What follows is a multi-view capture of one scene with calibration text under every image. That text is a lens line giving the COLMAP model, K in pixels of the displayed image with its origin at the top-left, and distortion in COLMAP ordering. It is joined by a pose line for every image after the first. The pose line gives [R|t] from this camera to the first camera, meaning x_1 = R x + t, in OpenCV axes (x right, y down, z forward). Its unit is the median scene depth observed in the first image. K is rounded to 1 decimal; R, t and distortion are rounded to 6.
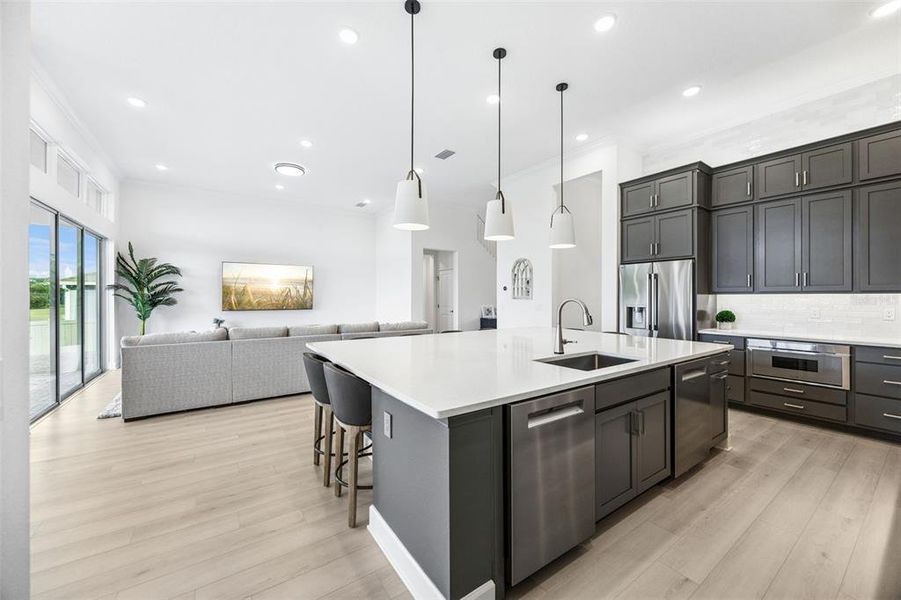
lens RADIAL K [[344.5, 0, 450.4], [0, 344.5, 297.6], [0, 0, 1]] dist [-0.002649, -0.000104]
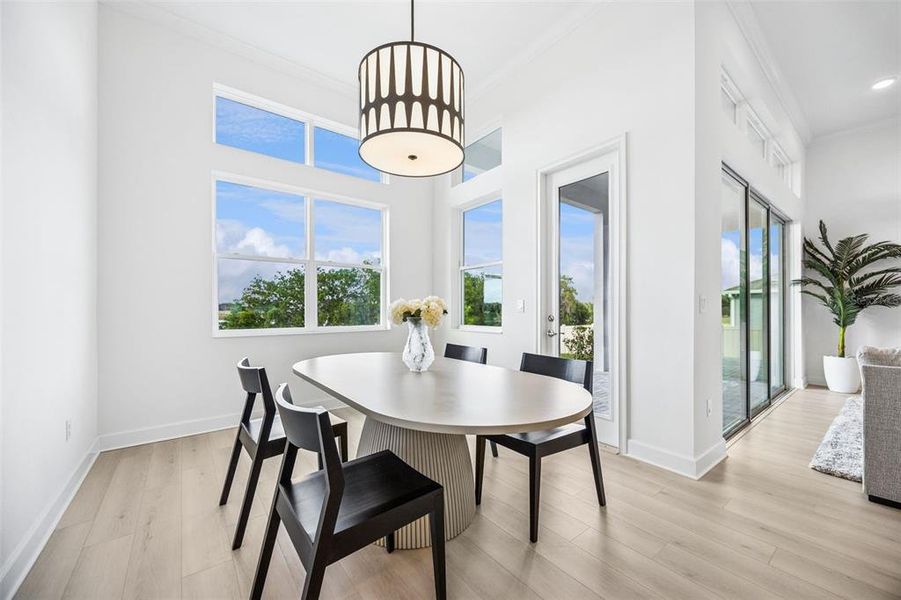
lens RADIAL K [[344.6, 0, 452.2], [0, 344.6, 310.5], [0, 0, 1]] dist [-0.002758, -0.000230]
pose [[0.056878, -0.001354, -0.998380, -0.246452], [-0.000141, 0.999999, -0.001364, 0.033662], [0.998381, 0.000218, 0.056878, 0.169582]]
